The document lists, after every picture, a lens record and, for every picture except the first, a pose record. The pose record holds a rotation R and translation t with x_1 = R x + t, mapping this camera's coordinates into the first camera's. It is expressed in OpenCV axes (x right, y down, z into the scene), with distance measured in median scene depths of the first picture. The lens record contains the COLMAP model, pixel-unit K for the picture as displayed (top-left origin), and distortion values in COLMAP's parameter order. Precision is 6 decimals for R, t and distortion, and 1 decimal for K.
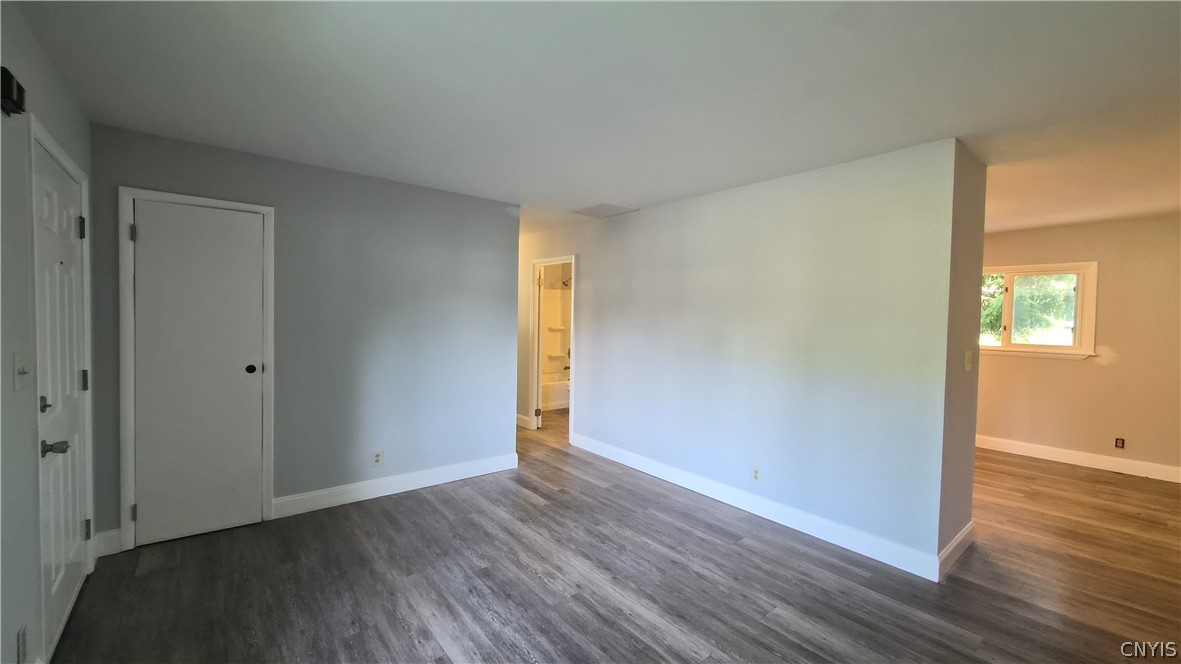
lens RADIAL K [[463.4, 0, 590.3], [0, 463.4, 331.2], [0, 0, 1]] dist [0.002819, 0.000119]
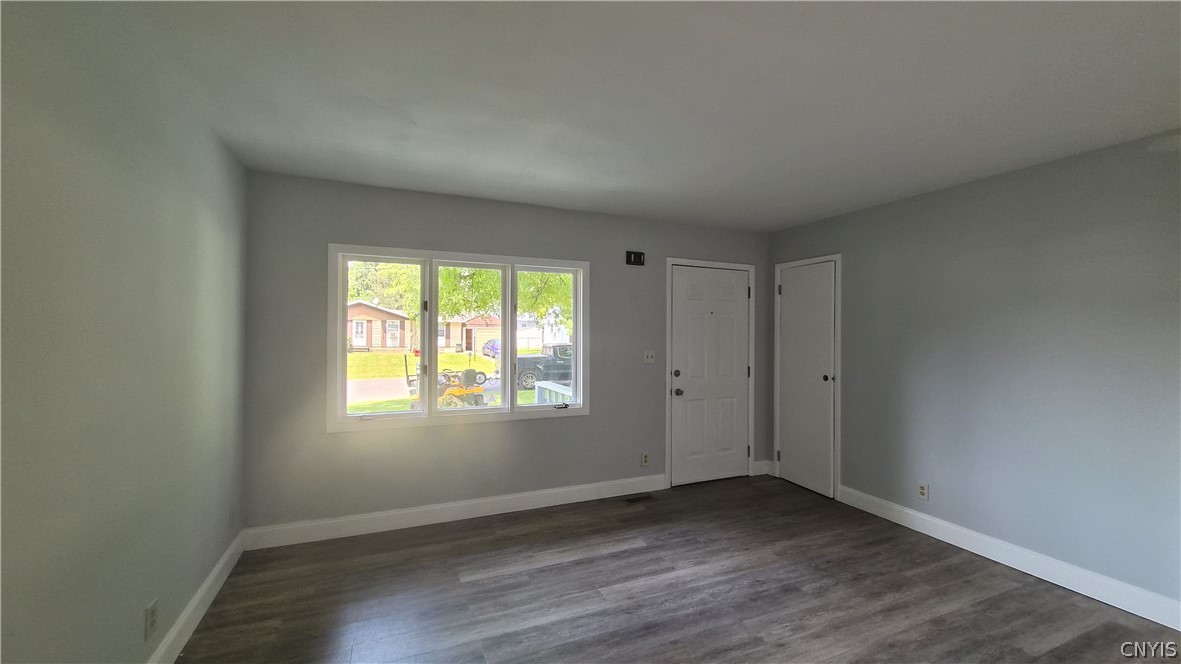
lens RADIAL K [[463.4, 0, 590.0], [0, 463.4, 332.4], [0, 0, 1]] dist [0.002819, 0.000119]
pose [[-0.272893, -0.025660, -0.961702, 0.827162], [-0.044699, 0.998903, -0.013969, -0.000744], [0.961005, 0.039175, -0.273741, 0.791551]]
